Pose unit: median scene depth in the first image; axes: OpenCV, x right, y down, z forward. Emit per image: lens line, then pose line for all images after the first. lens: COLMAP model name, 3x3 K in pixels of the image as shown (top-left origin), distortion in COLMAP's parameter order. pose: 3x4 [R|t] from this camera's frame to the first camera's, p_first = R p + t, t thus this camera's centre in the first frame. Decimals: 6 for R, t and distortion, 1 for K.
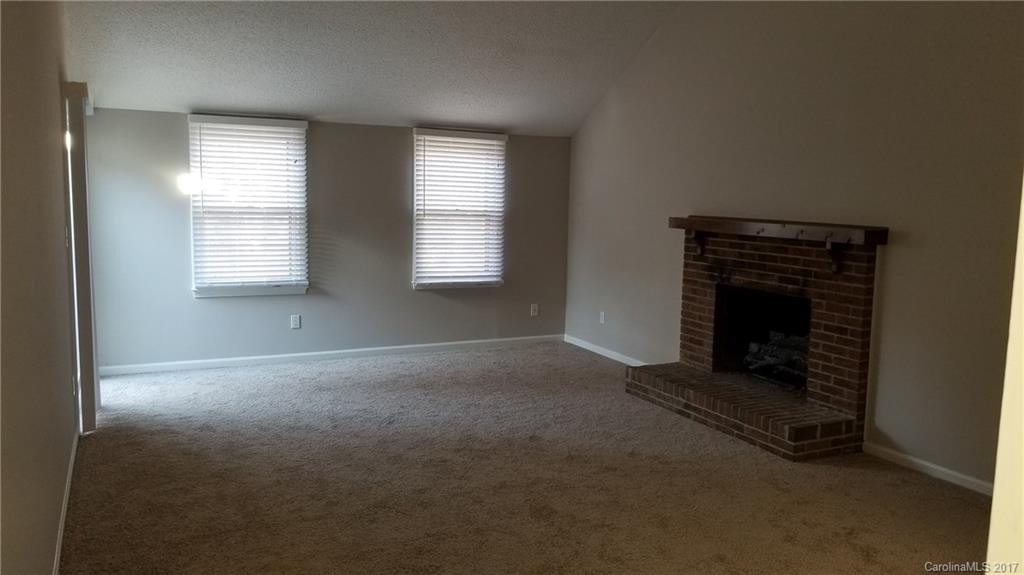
lens RADIAL K [[783.0, 0, 518.8], [0, 783.0, 284.5], [0, 0, 1]] dist [0.050796, -0.076636]
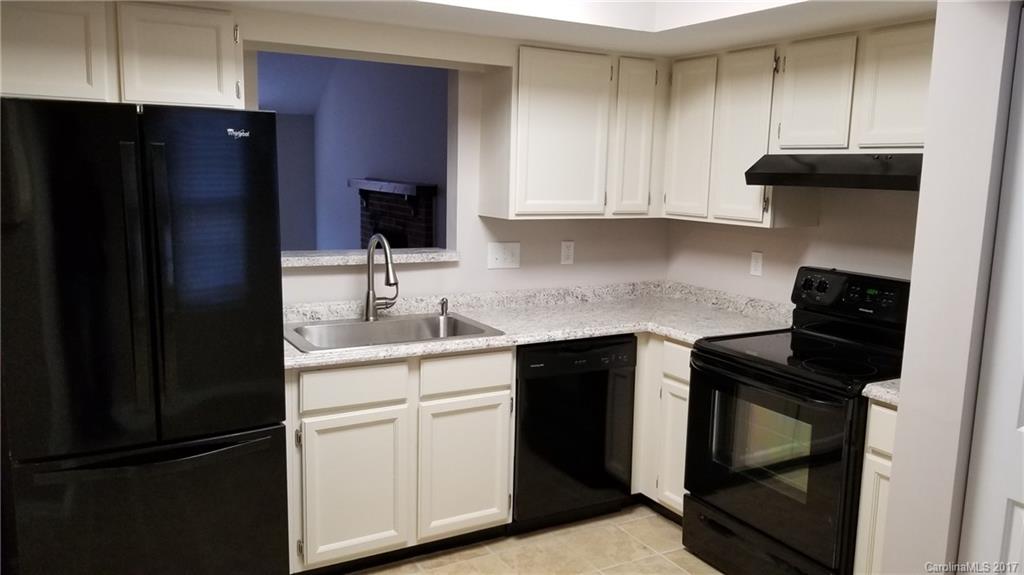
lens RADIAL K [[783.0, 0, 512.6], [0, 783.0, 285.9], [0, 0, 1]] dist [0.050796, -0.076636]
pose [[0.997866, -0.006109, 0.065005, 0.376789], [0.003611, 0.999253, 0.038480, 0.044193], [-0.065192, -0.038163, 0.997143, -0.340916]]
